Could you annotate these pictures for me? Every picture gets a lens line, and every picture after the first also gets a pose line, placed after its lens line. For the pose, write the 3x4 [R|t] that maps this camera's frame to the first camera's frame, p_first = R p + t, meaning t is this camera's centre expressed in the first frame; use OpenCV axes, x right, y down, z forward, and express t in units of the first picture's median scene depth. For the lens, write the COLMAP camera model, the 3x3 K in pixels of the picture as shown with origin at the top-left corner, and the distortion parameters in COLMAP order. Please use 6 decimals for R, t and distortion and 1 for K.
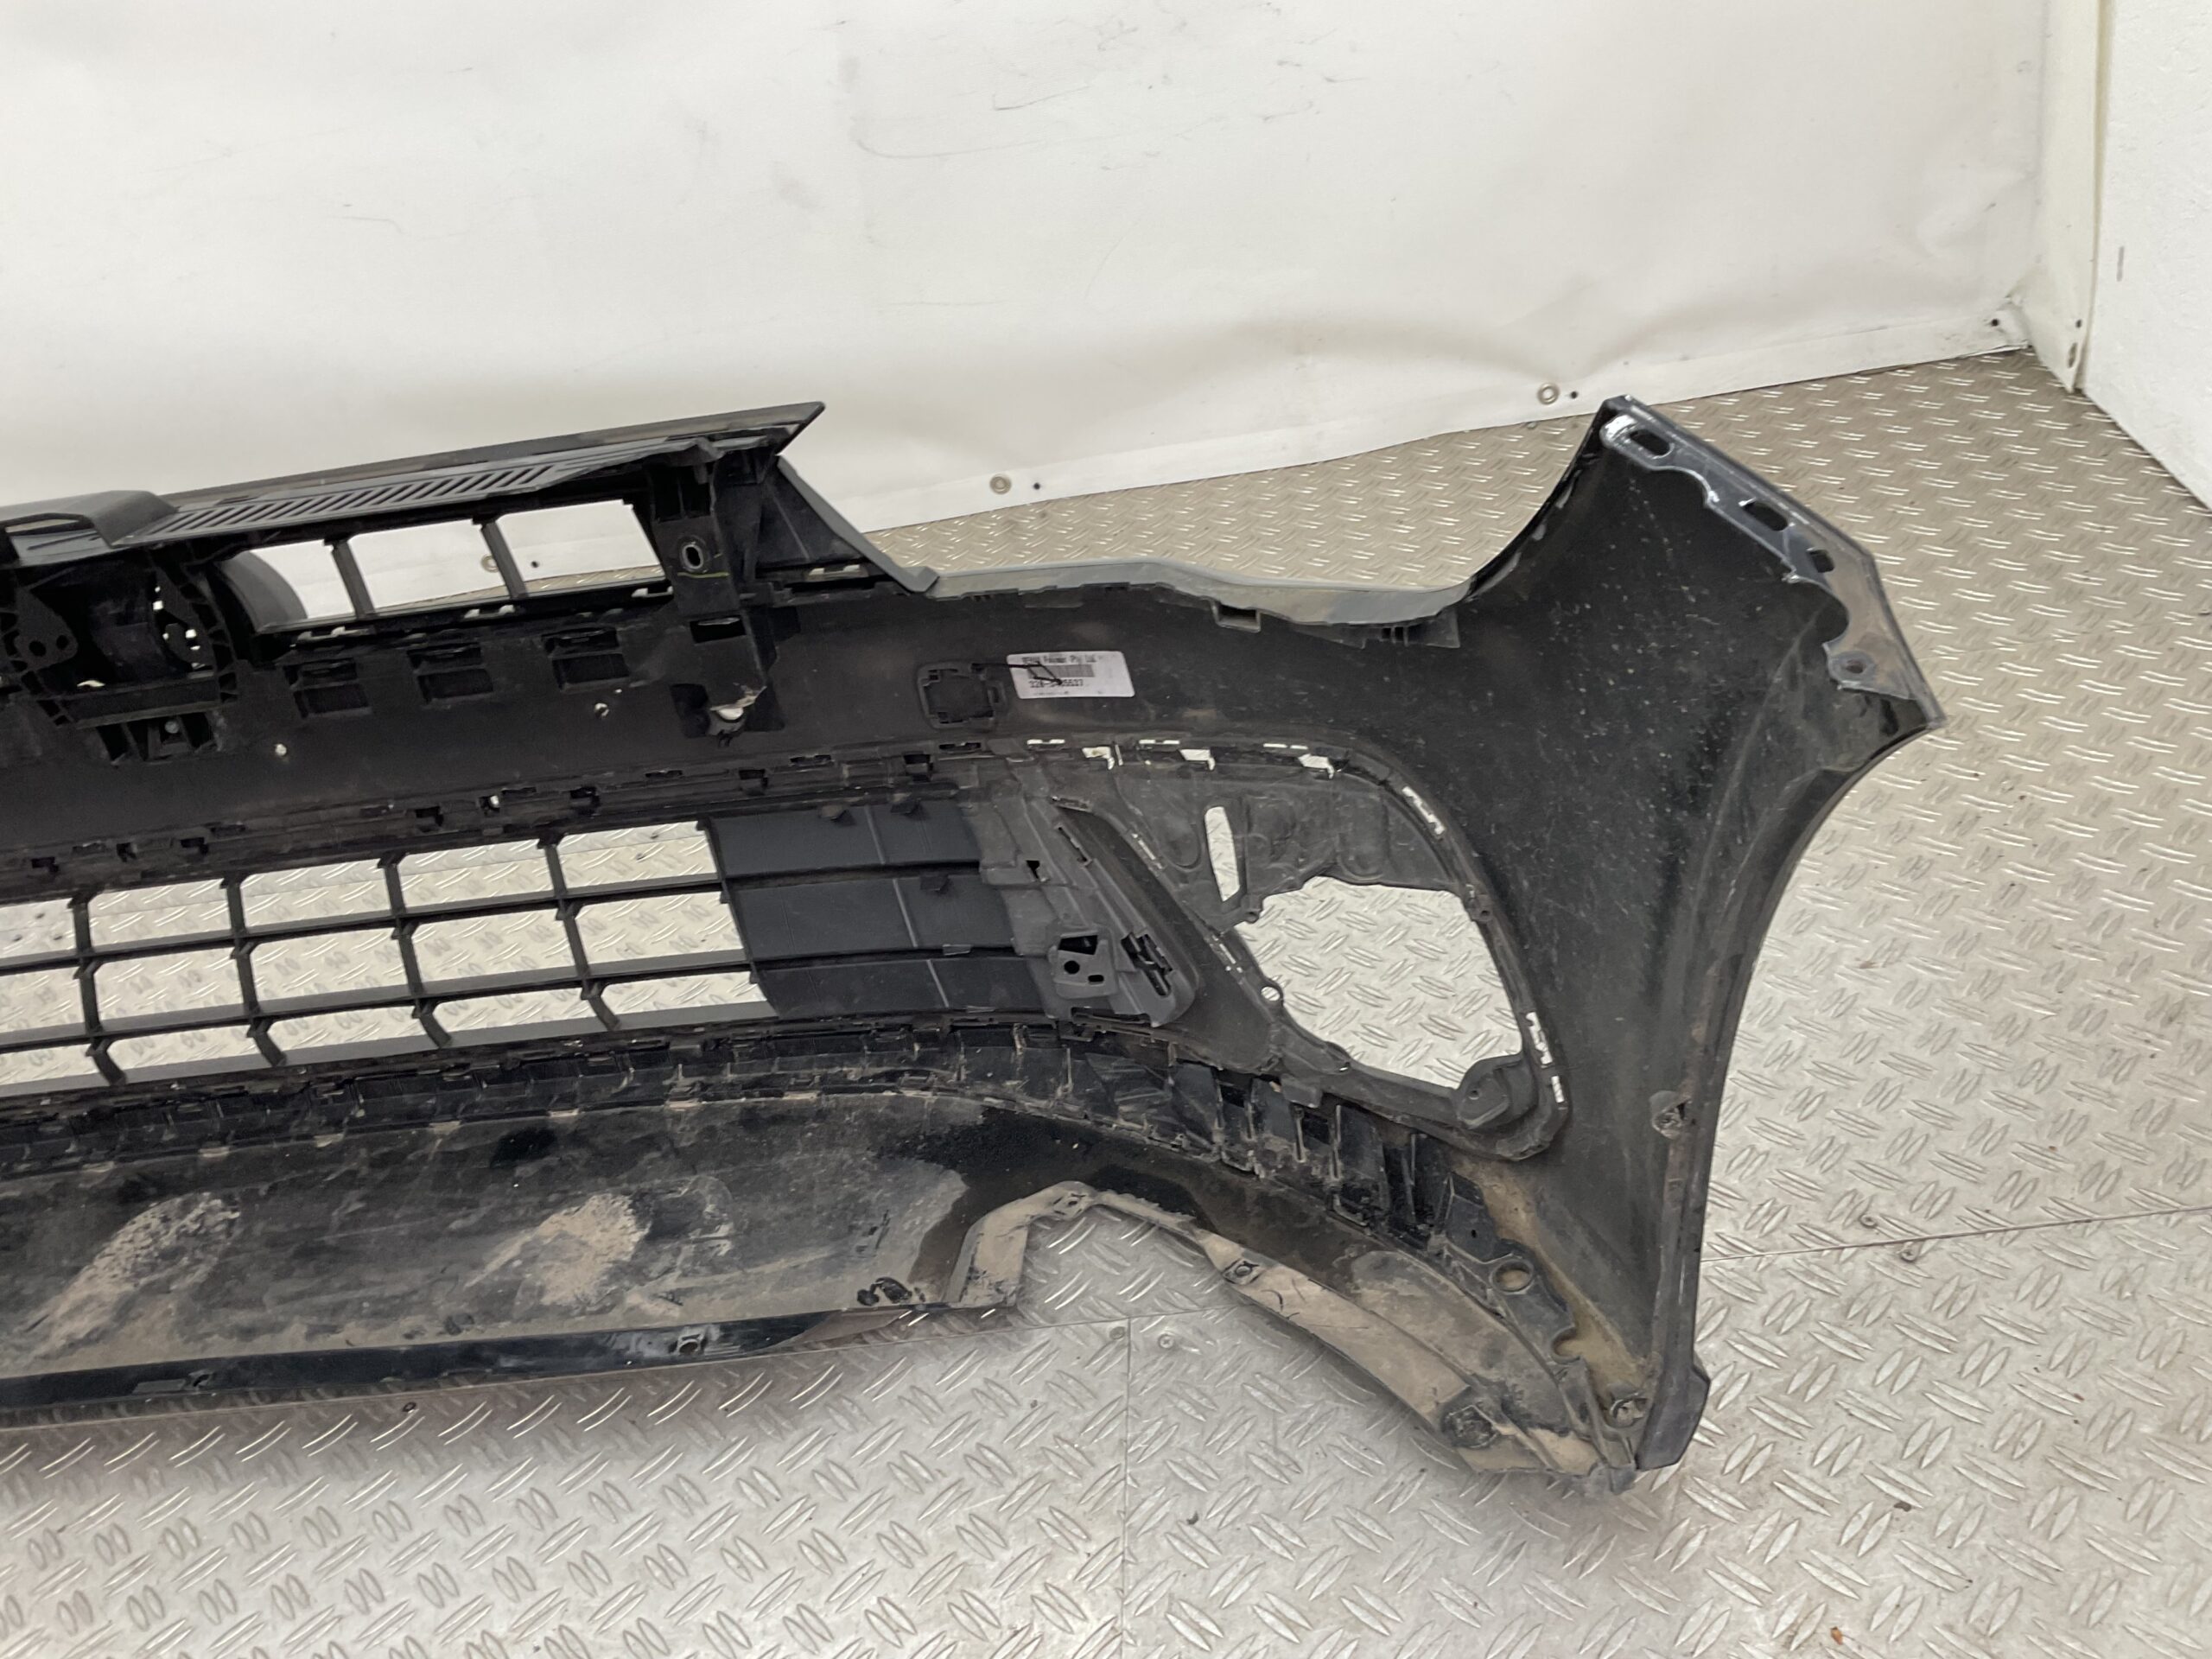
lens RADIAL K [[1850.7, 0, 1092.1], [0, 1850.7, 809.6], [0, 0, 1]] dist [0.117224, -0.247096]
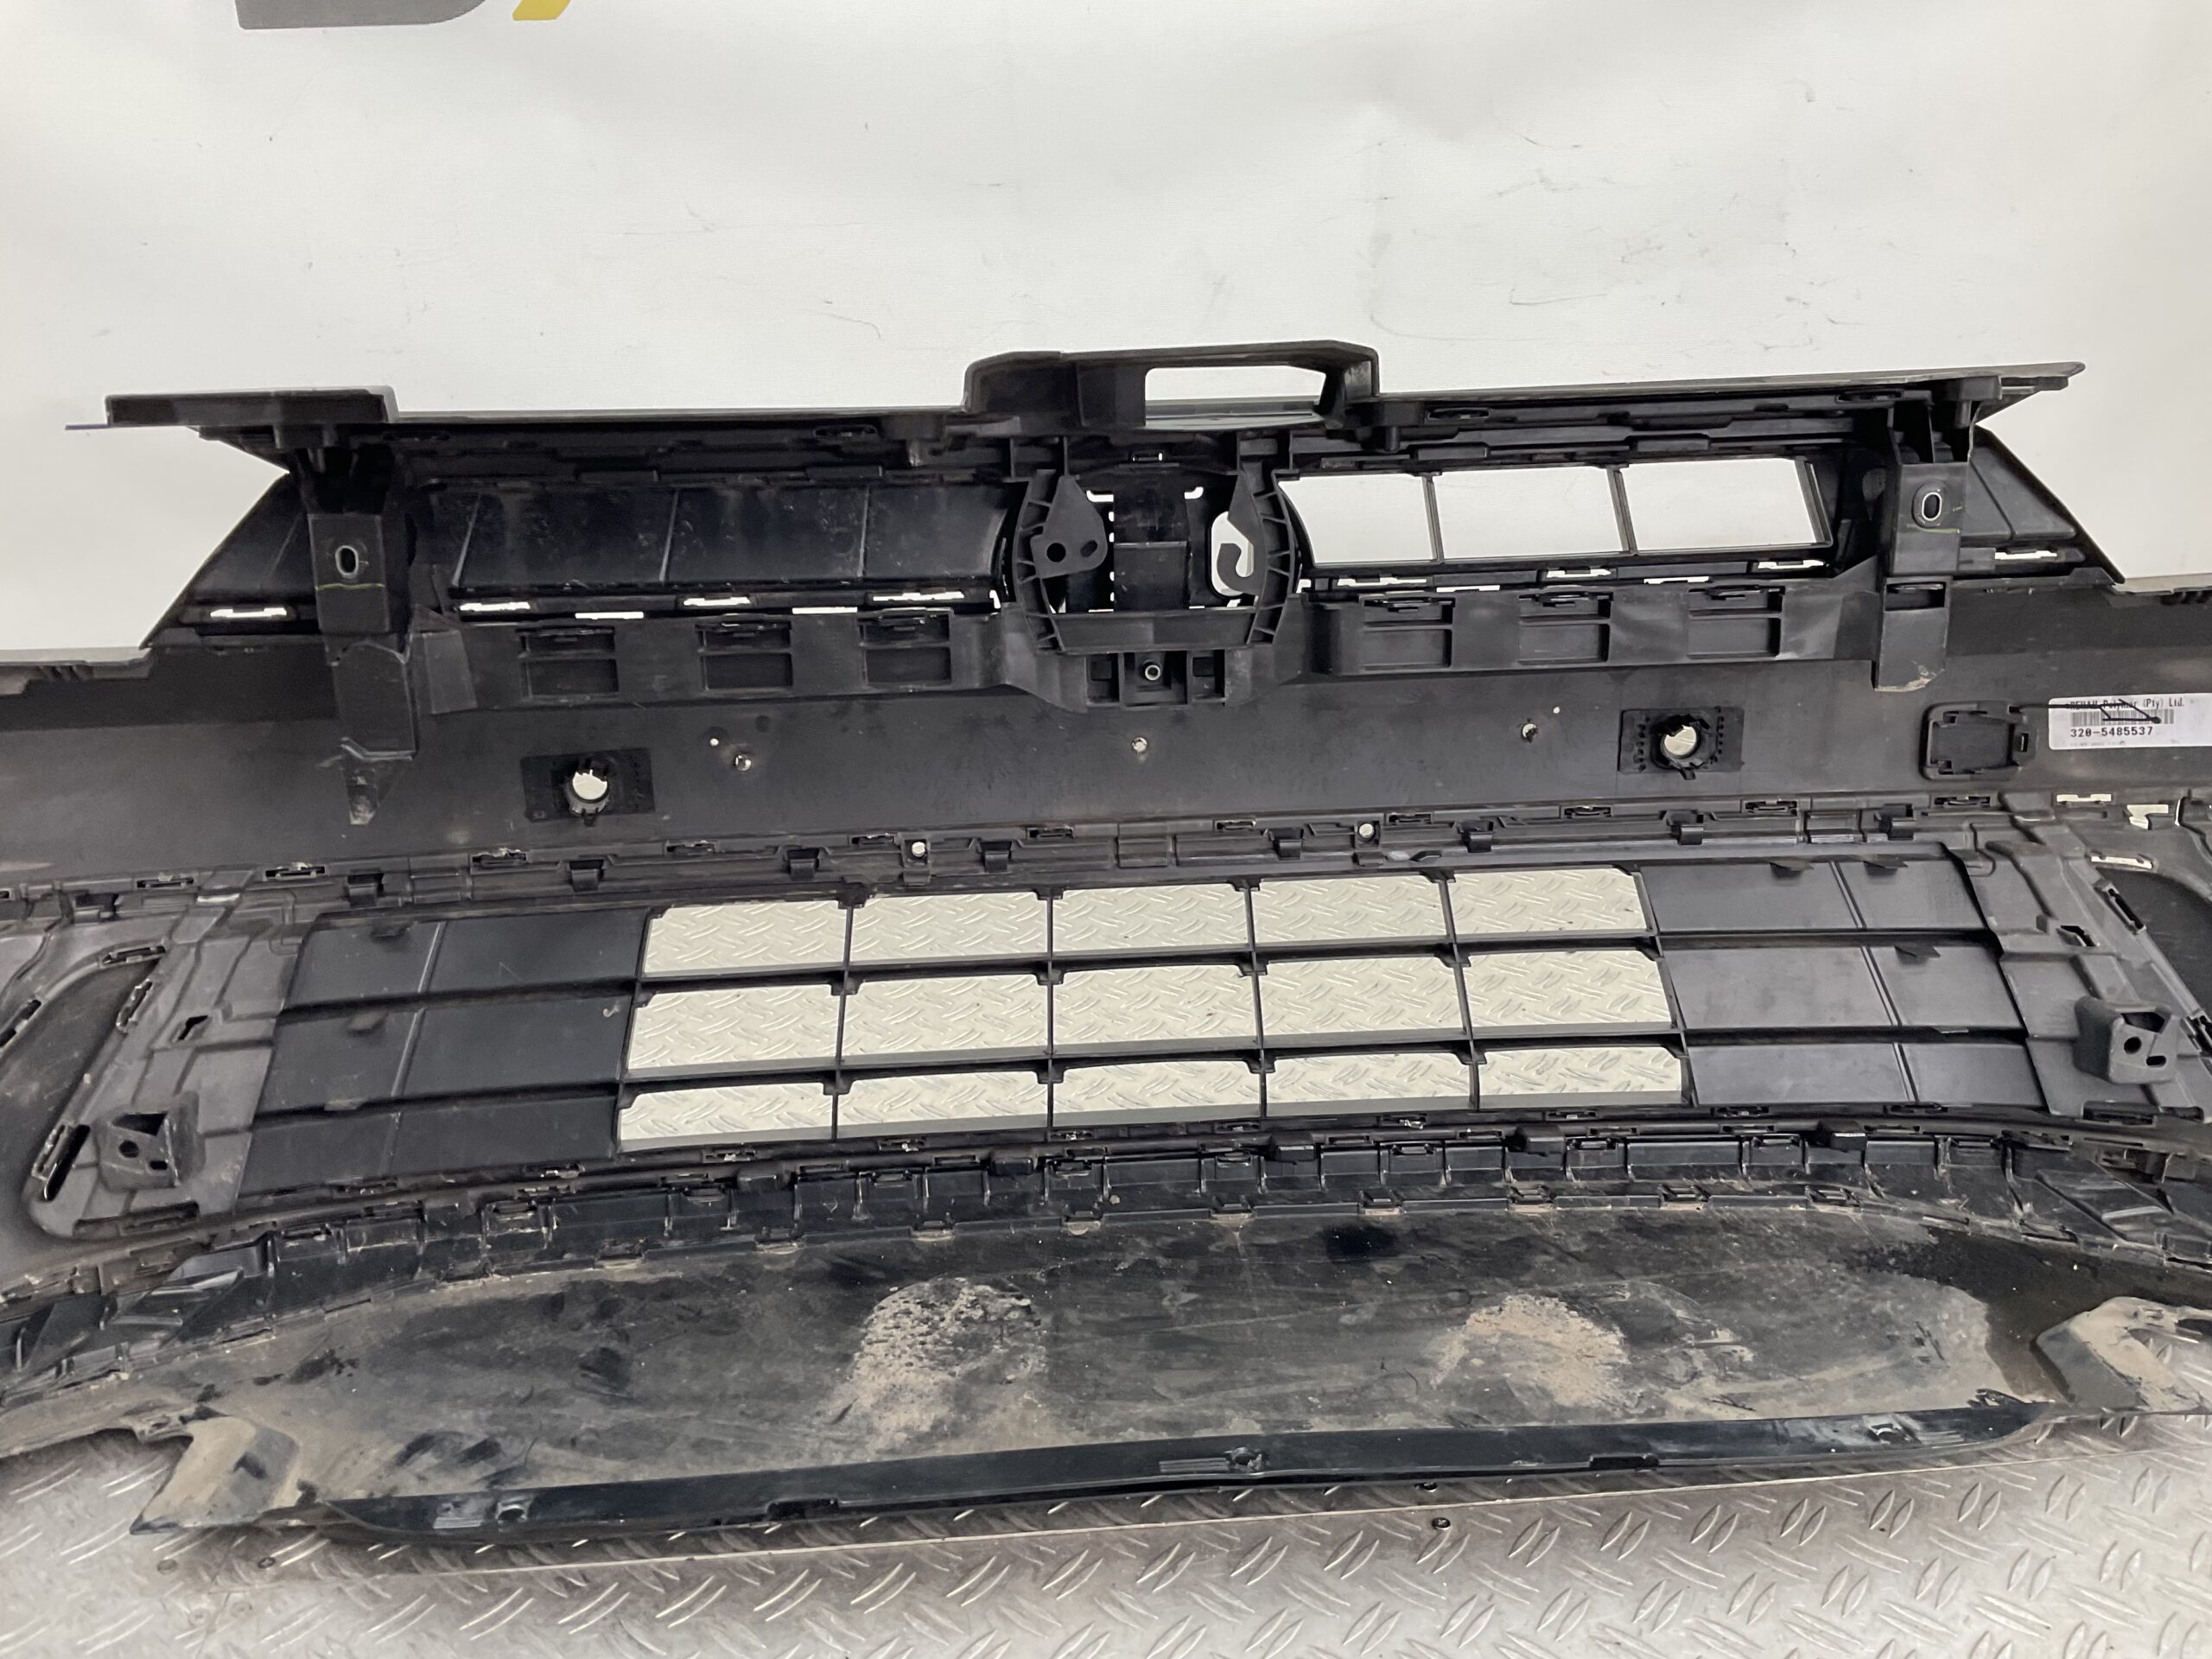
lens RADIAL K [[1850.7, 0, 1092.1], [0, 1850.7, 809.6], [0, 0, 1]] dist [0.117224, -0.247096]
pose [[0.982608, 0.104678, 0.153376, -0.595036], [-0.071609, 0.975689, -0.207133, 0.180004], [-0.171329, 0.192547, 0.966215, 0.185706]]
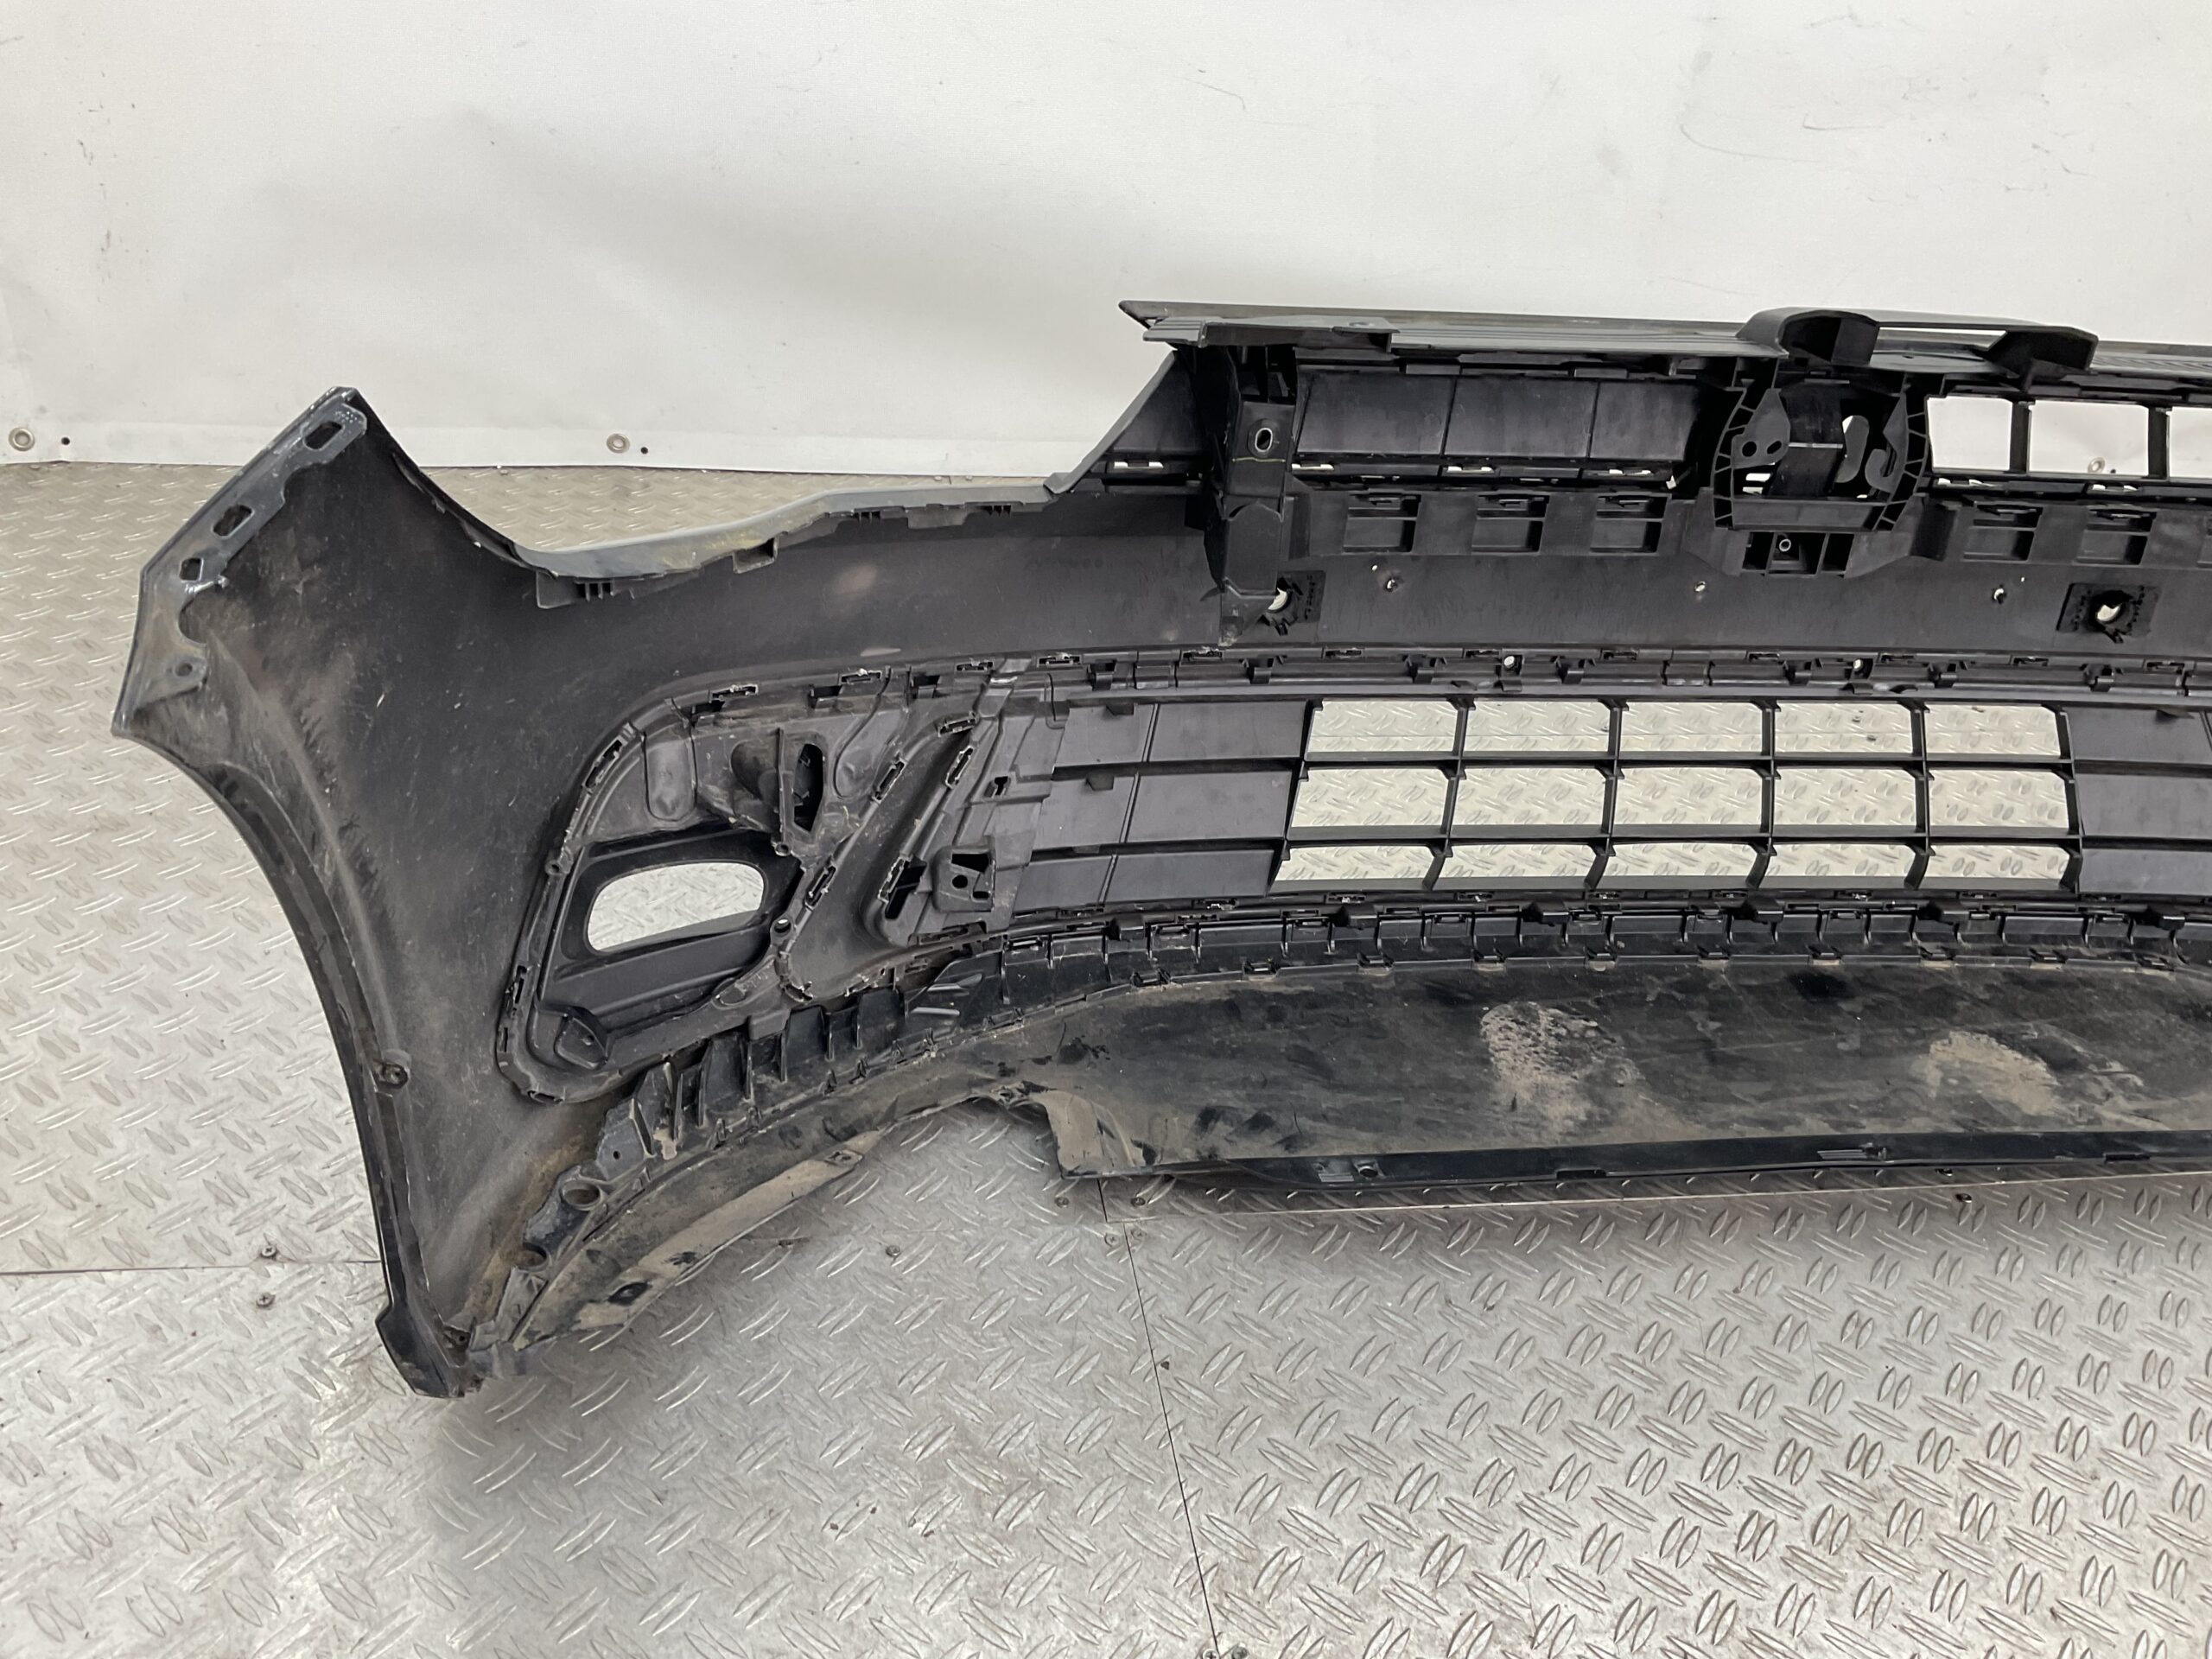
lens RADIAL K [[1850.7, 0, 1092.1], [0, 1850.7, 809.6], [0, 0, 1]] dist [0.117224, -0.247096]
pose [[0.951694, 0.122685, 0.281472, -1.066524], [-0.115383, 0.992414, -0.042435, 0.180901], [-0.284543, 0.007908, 0.958631, 0.087474]]
